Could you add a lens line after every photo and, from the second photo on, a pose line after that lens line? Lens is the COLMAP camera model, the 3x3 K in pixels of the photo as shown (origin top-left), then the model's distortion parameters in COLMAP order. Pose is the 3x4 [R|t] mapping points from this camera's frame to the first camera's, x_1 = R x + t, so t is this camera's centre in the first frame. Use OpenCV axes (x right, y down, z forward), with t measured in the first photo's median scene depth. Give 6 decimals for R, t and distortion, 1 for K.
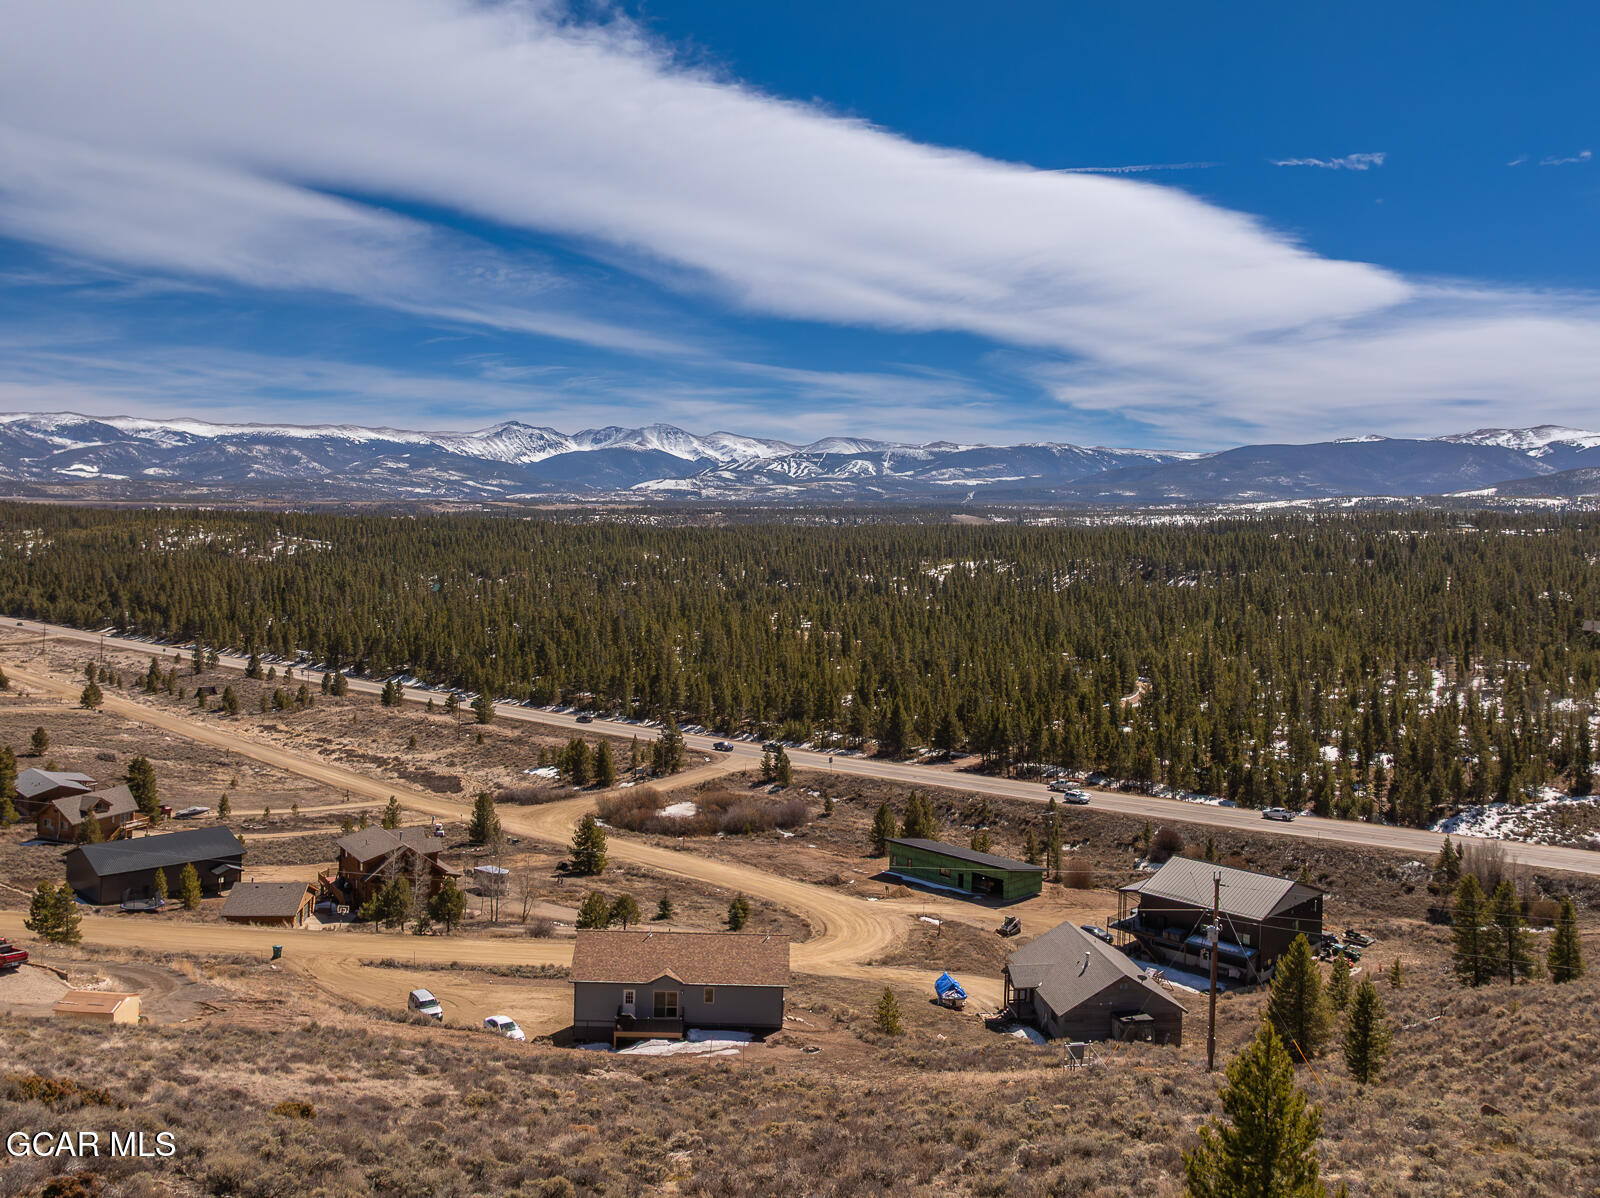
lens RADIAL K [[1361.4, 0, 796.1], [0, 1361.4, 481.2], [0, 0, 1]] dist [-0.033380, 0.011720]
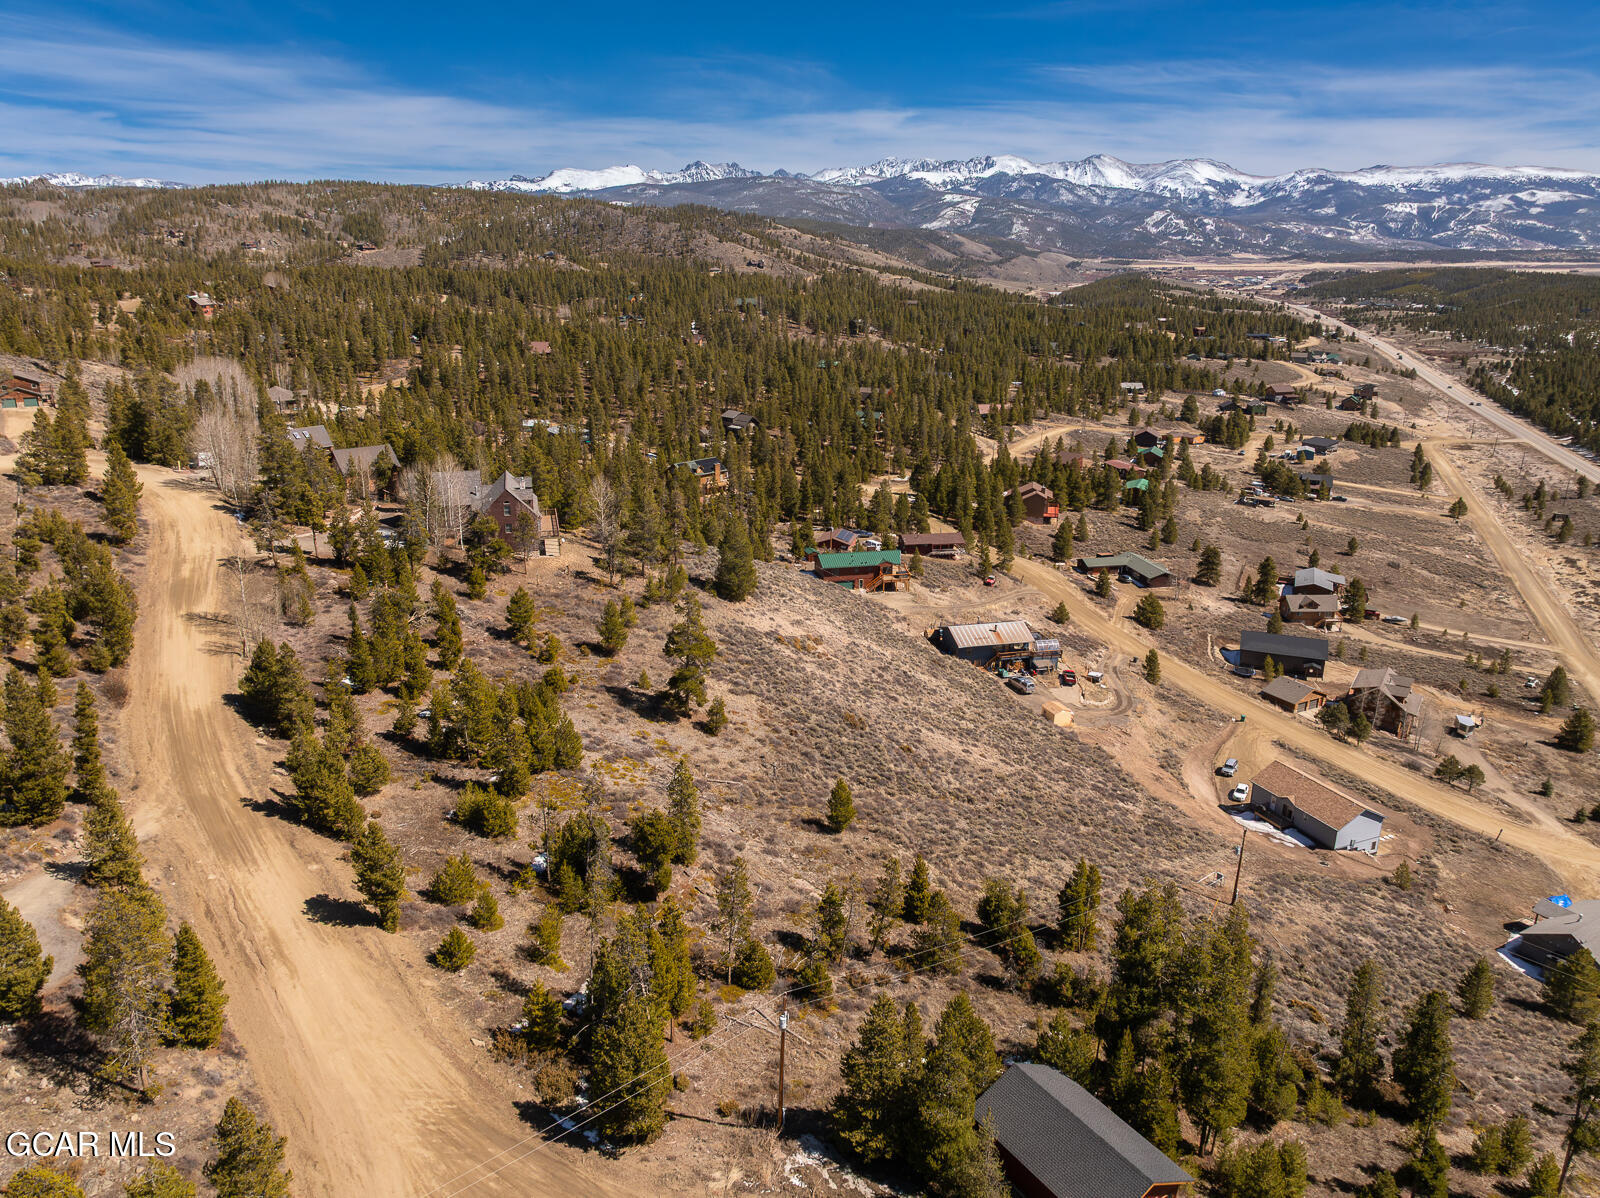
lens RADIAL K [[1141.1, 0, 799.9], [0, 1141.1, 566.6], [0, 0, 1]] dist [-0.033058, 0.022629]
pose [[0.373205, 0.234303, -0.897675, 0.292830], [0.029965, 0.964035, 0.264081, -0.114448], [0.927265, -0.125455, 0.352762, -0.047795]]
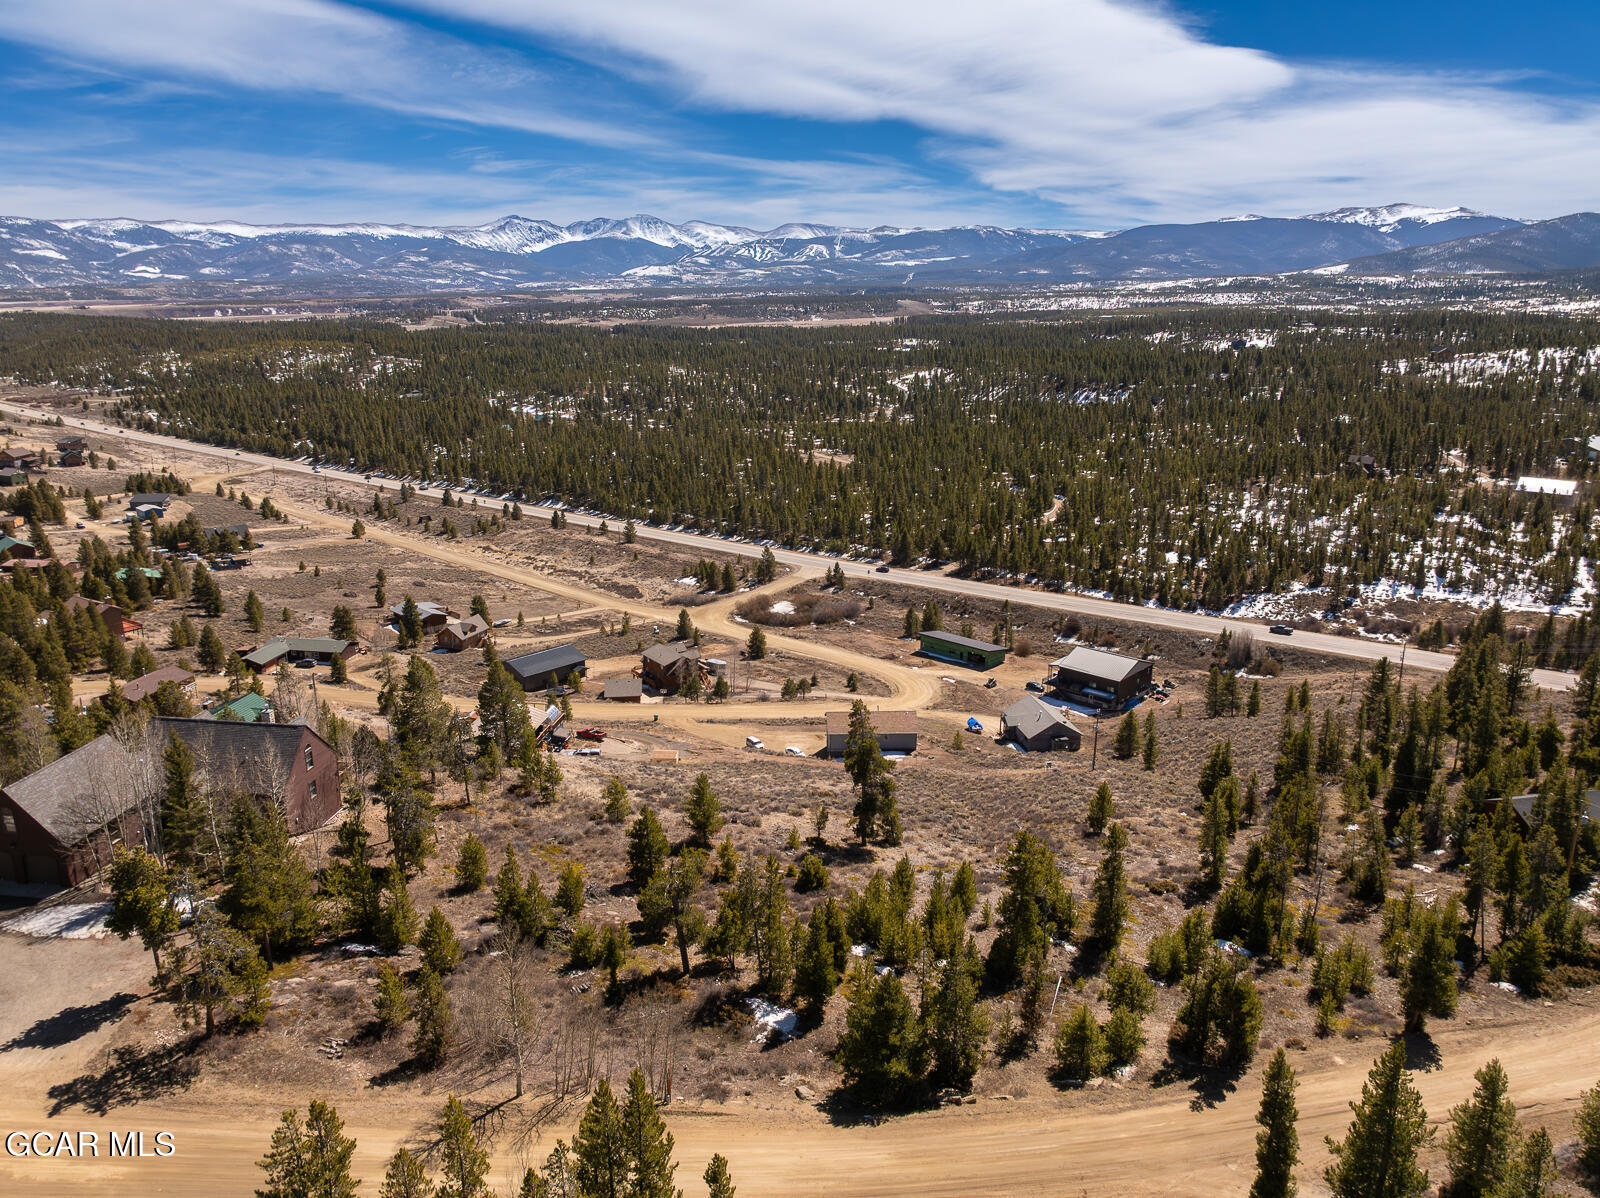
lens RADIAL K [[1141.1, 0, 797.1], [0, 1141.1, 571.0], [0, 0, 1]] dist [-0.033058, 0.022629]
pose [[0.999198, -0.027002, 0.029560, -0.078751], [0.018072, 0.963023, 0.268813, -0.129431], [-0.035725, -0.268064, 0.962739, -0.247101]]
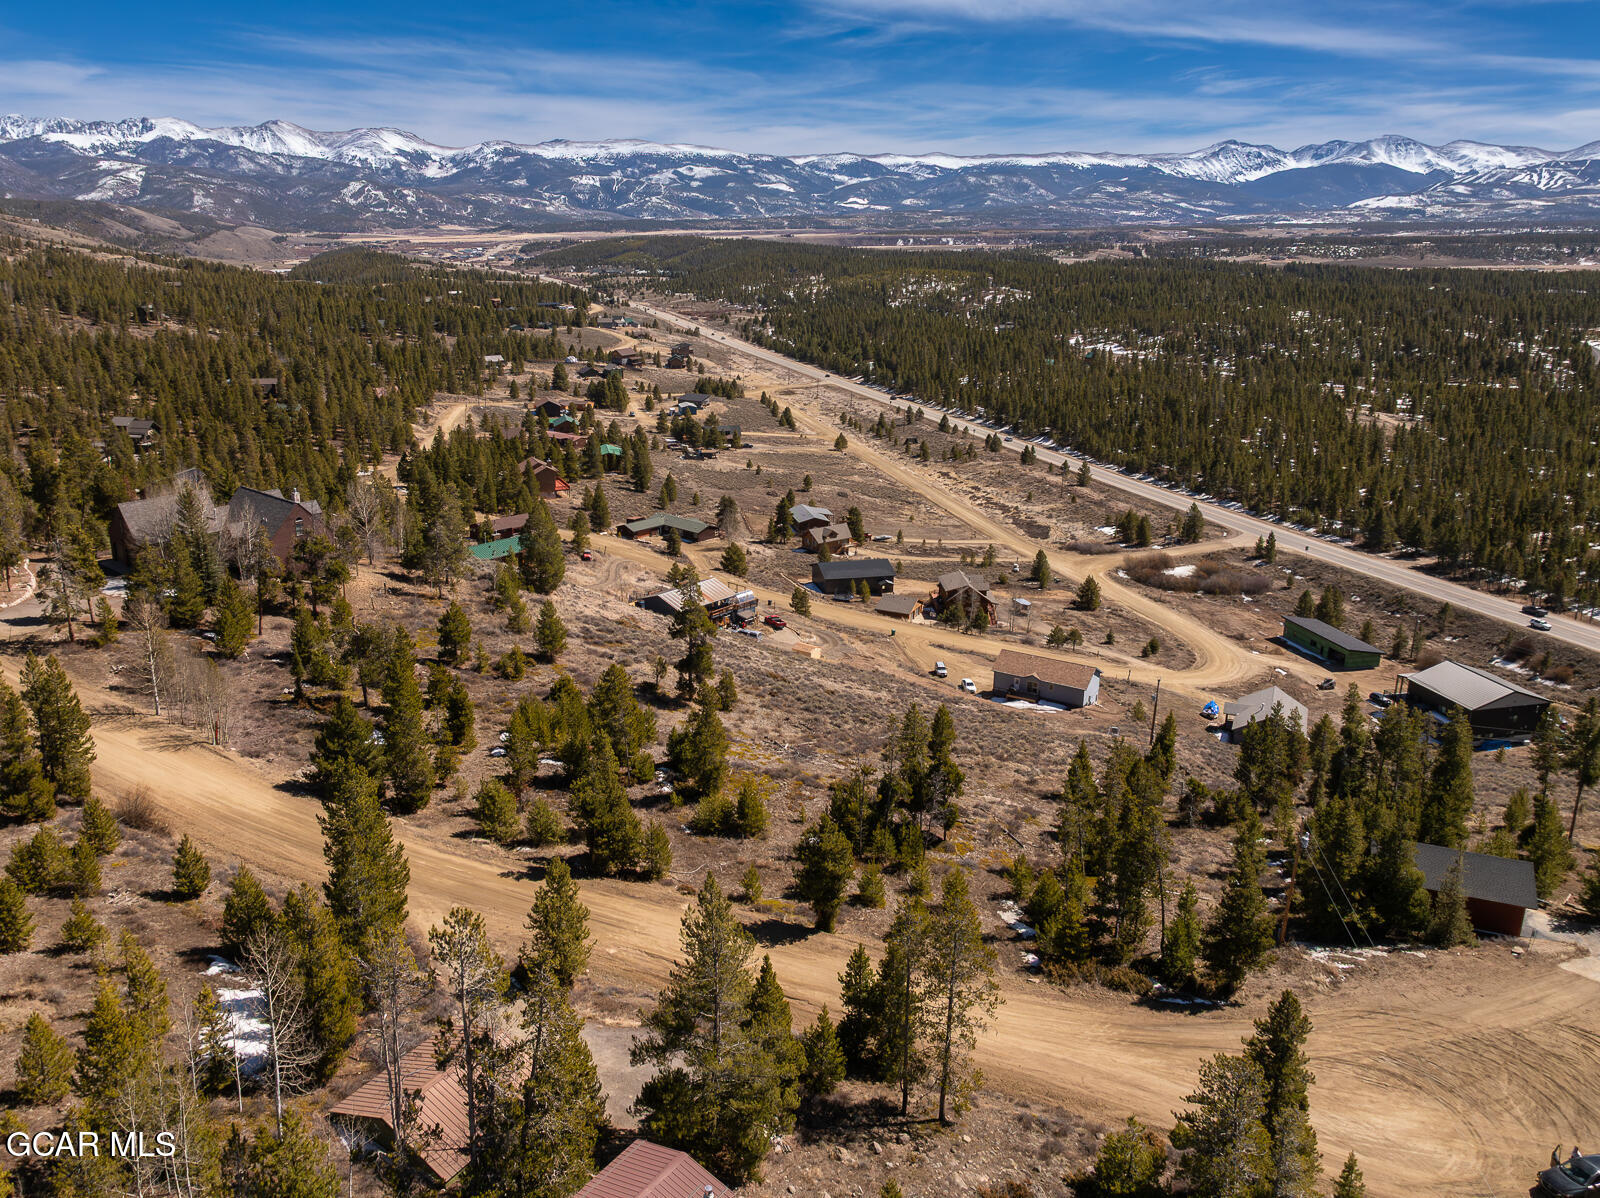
lens RADIAL K [[1229.0, 0, 733.4], [0, 1229.0, 511.6], [0, 0, 1]] dist [-0.029274, 0.012457]
pose [[0.833110, 0.109700, -0.542120, 0.163446], [0.030500, 0.969532, 0.243059, -0.118273], [0.552266, -0.219029, 0.804381, -0.246404]]
